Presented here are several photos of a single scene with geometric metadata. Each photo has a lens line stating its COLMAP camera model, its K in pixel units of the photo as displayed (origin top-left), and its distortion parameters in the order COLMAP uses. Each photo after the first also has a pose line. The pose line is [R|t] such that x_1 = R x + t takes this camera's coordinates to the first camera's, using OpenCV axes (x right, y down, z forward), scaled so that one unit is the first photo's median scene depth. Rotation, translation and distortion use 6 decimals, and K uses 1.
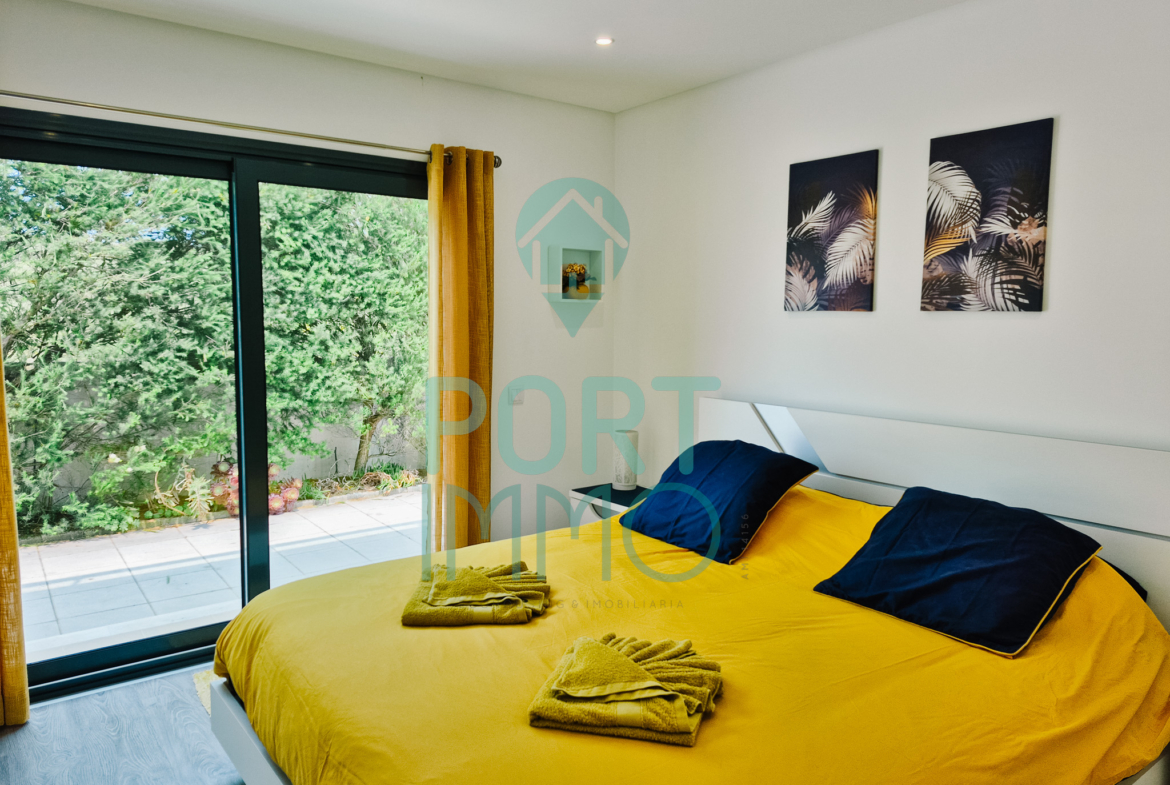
lens RADIAL K [[805.5, 0, 585.0], [0, 805.5, 392.5], [0, 0, 1]] dist [0.073239, -0.072233]
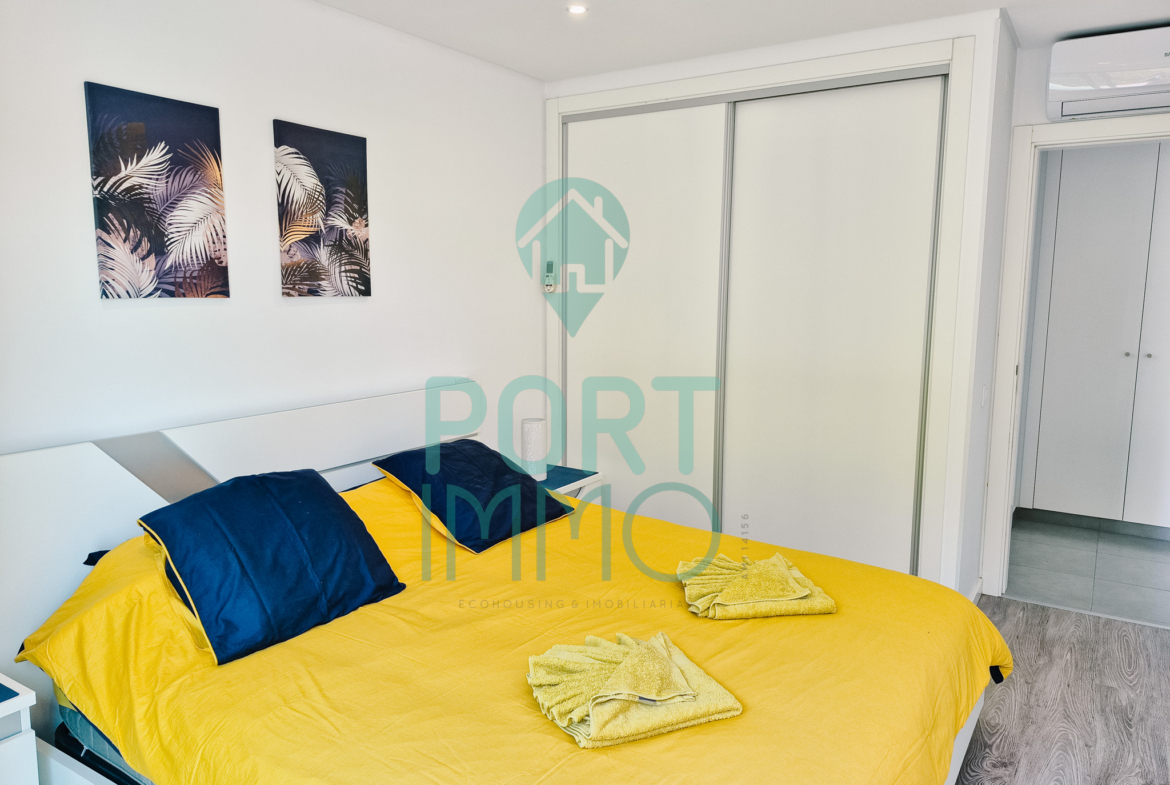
lens RADIAL K [[805.5, 0, 585.0], [0, 805.5, 392.5], [0, 0, 1]] dist [0.073239, -0.072233]
pose [[-0.338335, -0.136776, 0.931033, -0.648322], [0.083915, 0.981054, 0.174619, -0.129935], [-0.937277, 0.137208, -0.320447, 1.008873]]
